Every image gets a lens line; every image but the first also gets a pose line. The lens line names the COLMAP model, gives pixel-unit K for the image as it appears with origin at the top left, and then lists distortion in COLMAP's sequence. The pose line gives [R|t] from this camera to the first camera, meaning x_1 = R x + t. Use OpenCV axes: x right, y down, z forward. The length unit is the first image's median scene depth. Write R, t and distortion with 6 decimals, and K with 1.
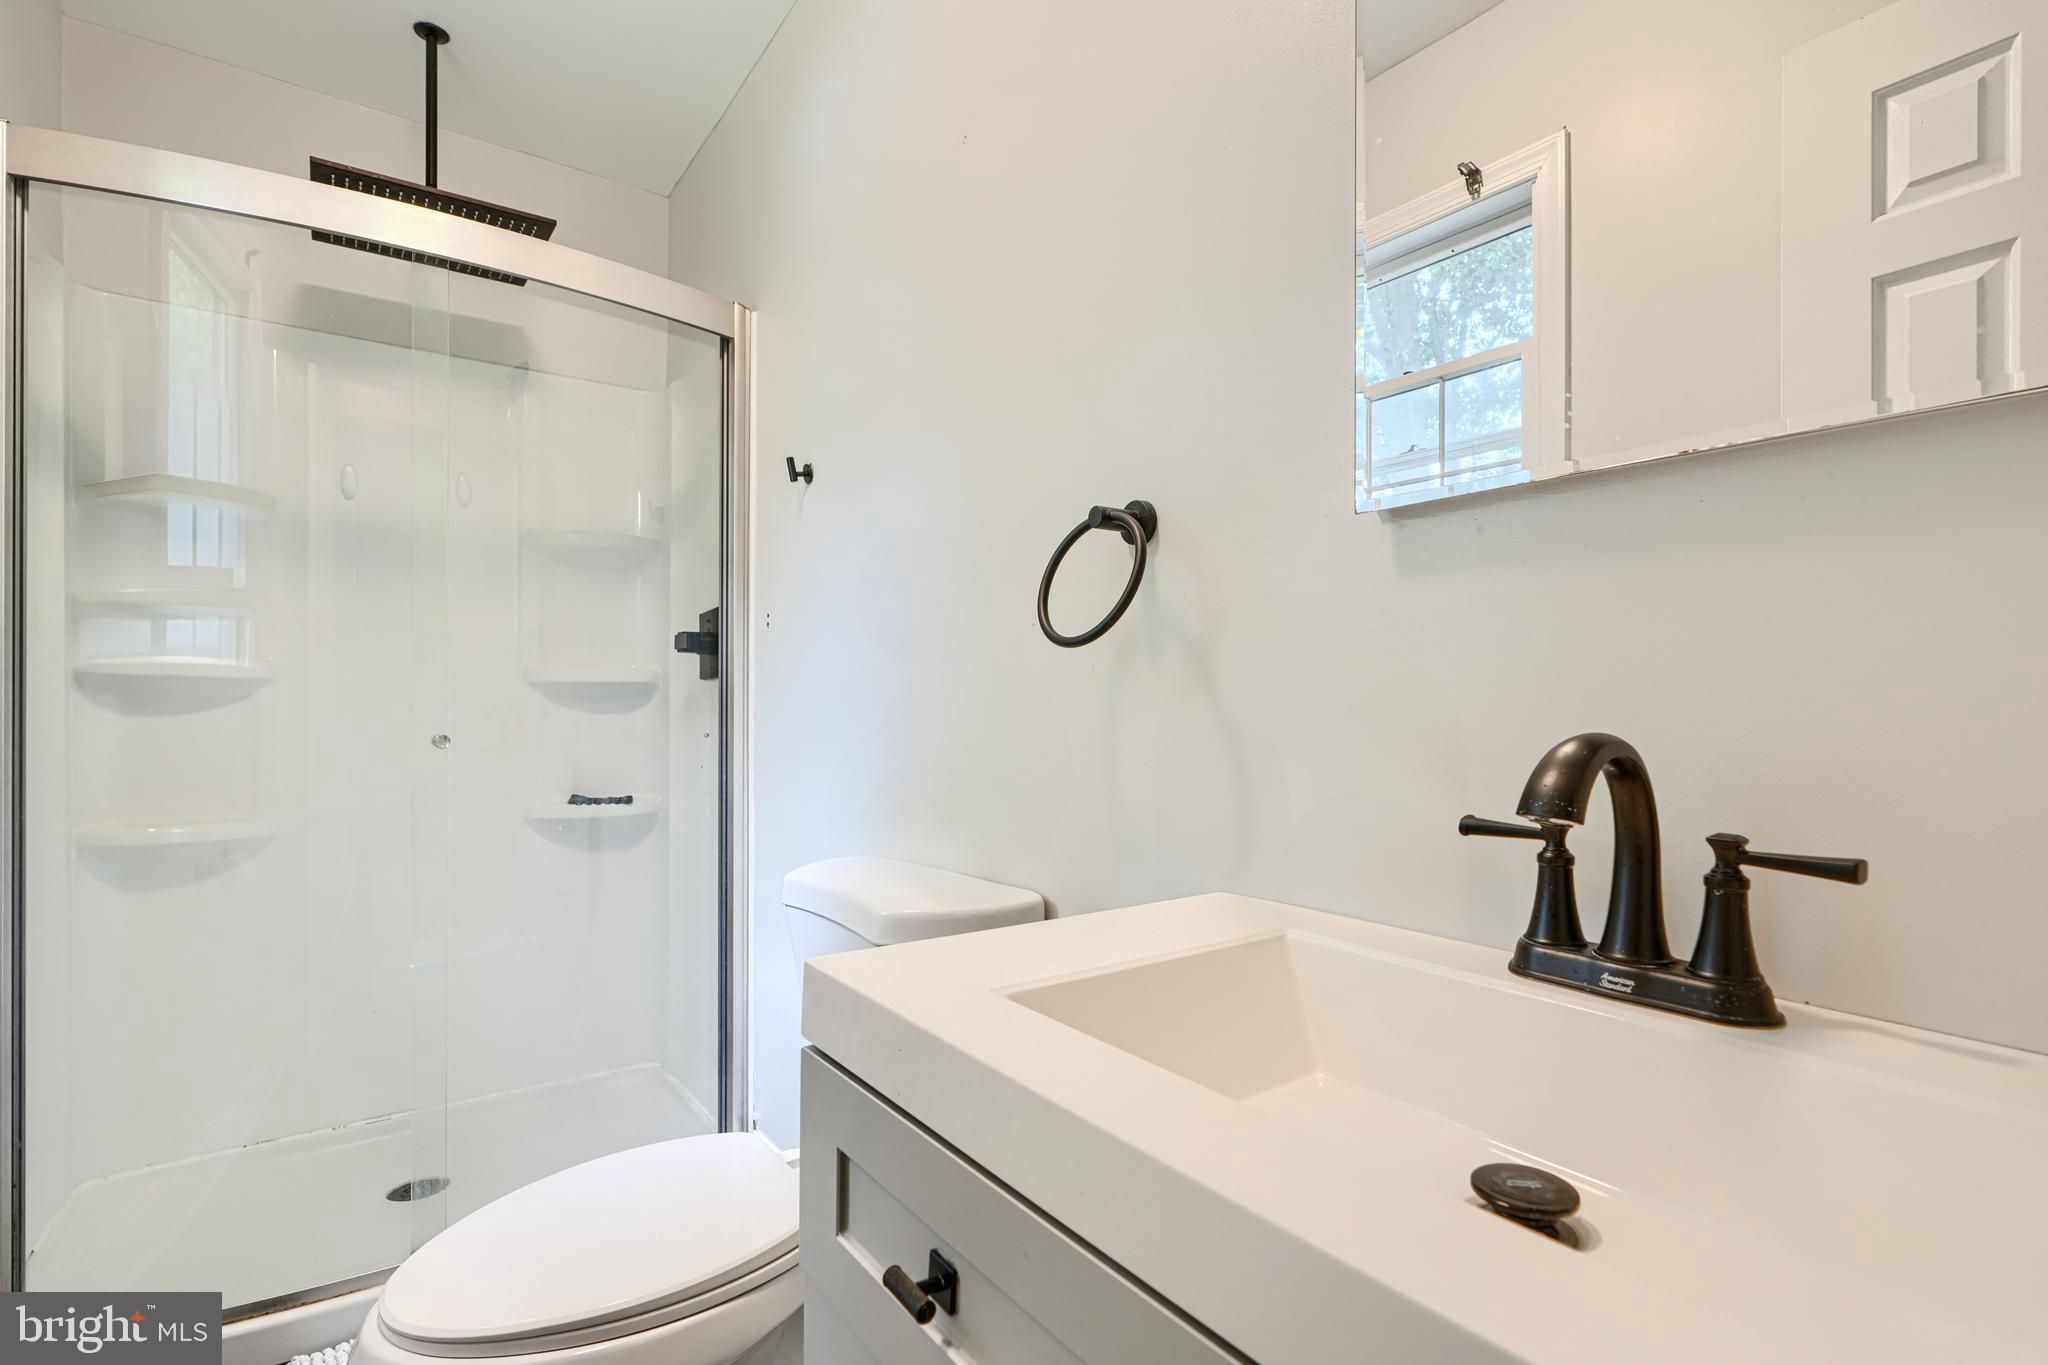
lens RADIAL K [[931.1, 0, 1018.2], [0, 931.1, 705.8], [0, 0, 1]] dist [0.000285, -0.000425]
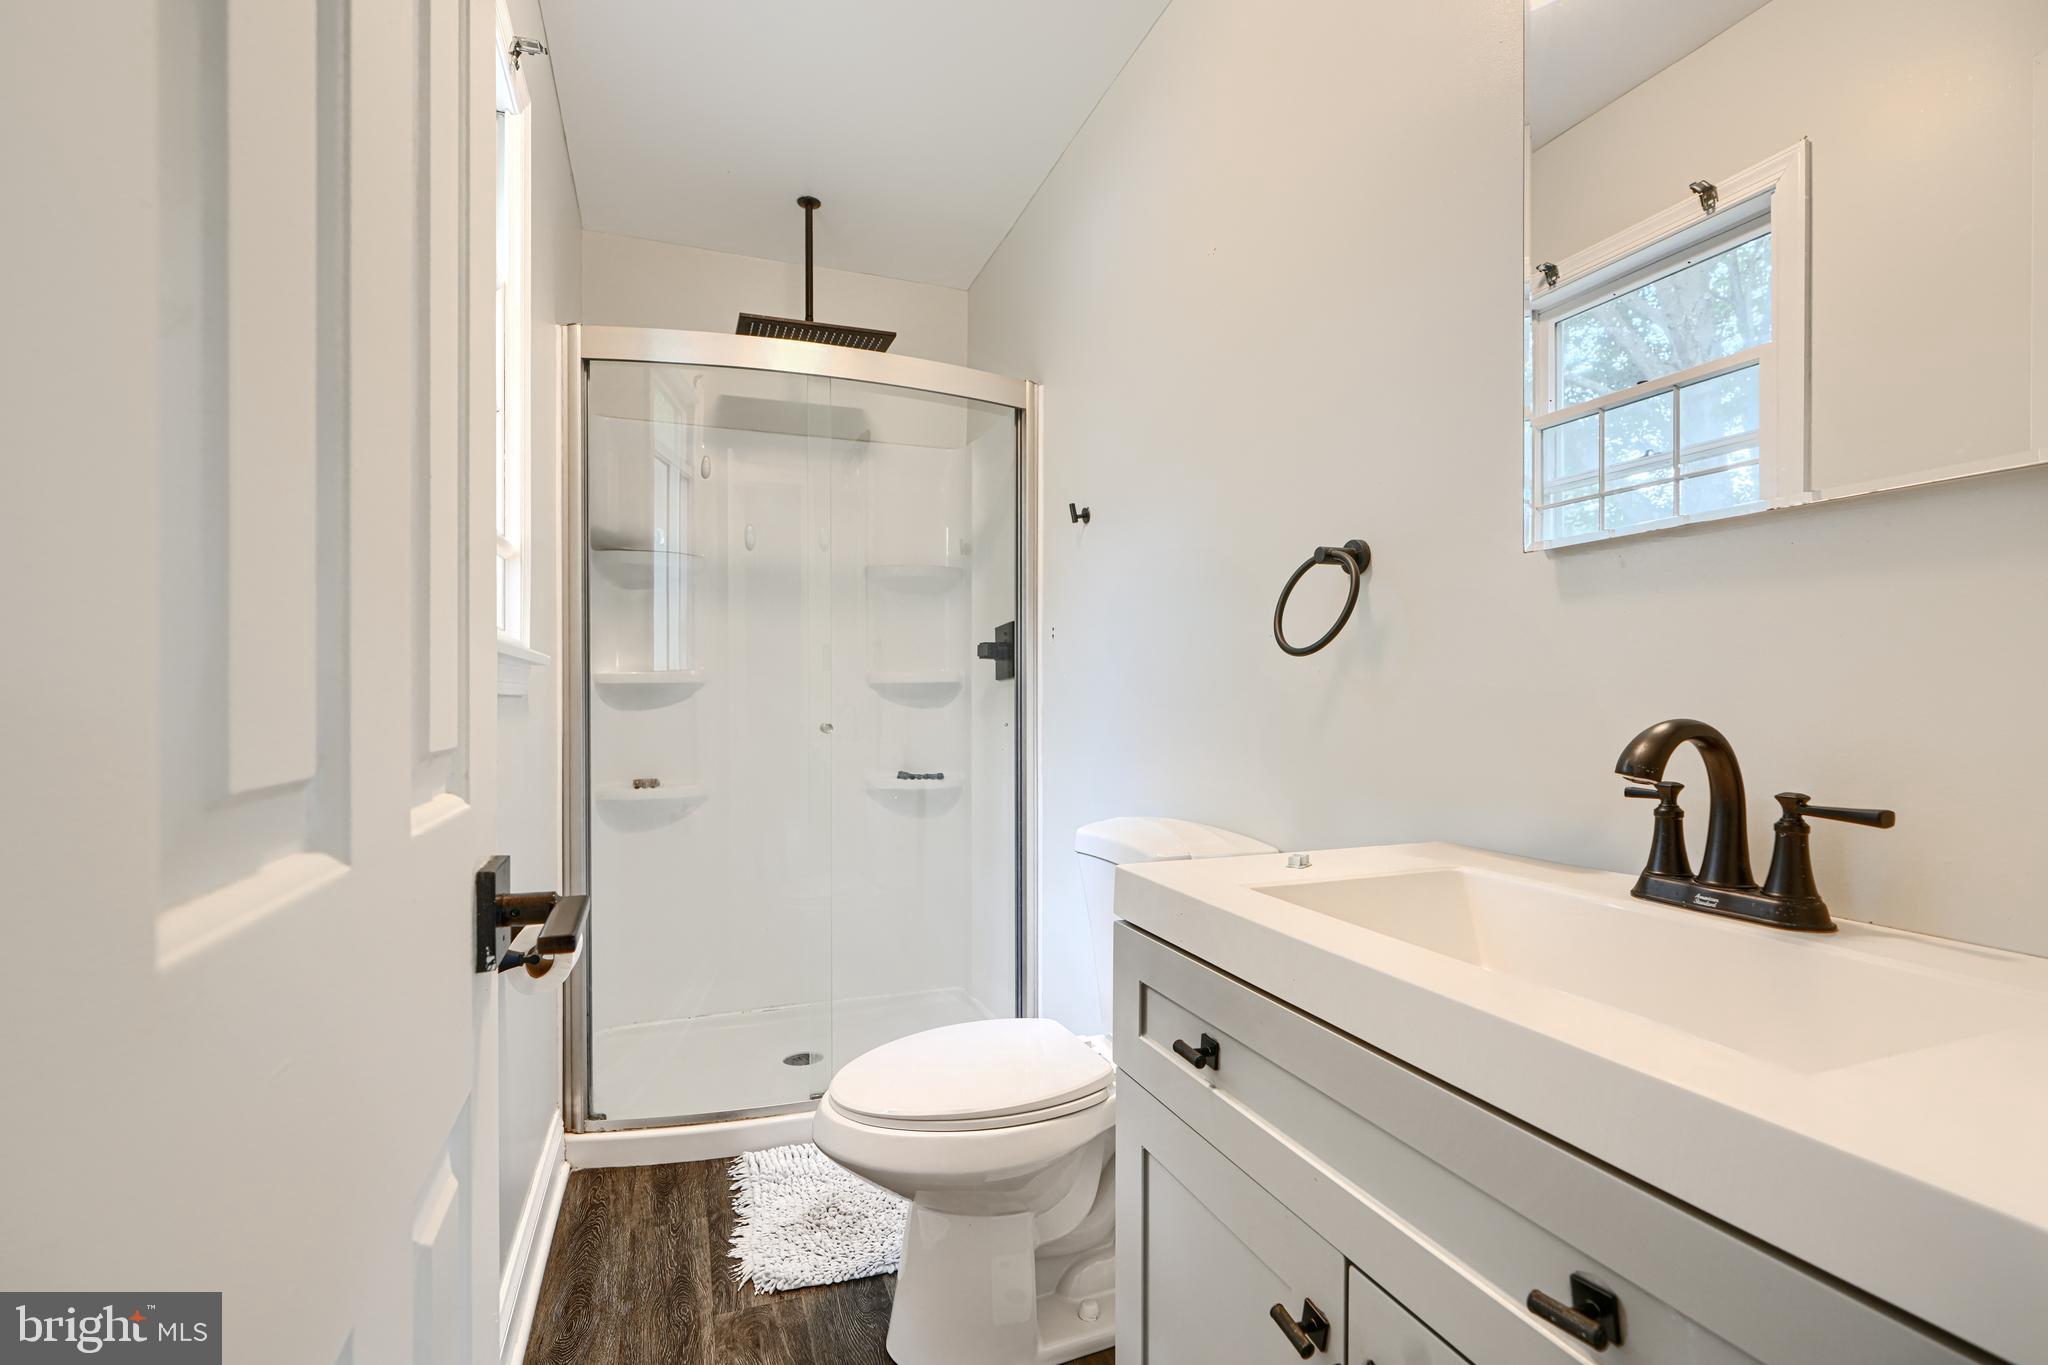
lens RADIAL K [[931.1, 0, 1018.2], [0, 931.1, 705.8], [0, 0, 1]] dist [0.000285, -0.000425]
pose [[0.967012, -0.002995, -0.254712, 0.004530], [0.004693, 0.999971, 0.006062, -0.001447], [0.254686, -0.007057, 0.966998, -0.247341]]
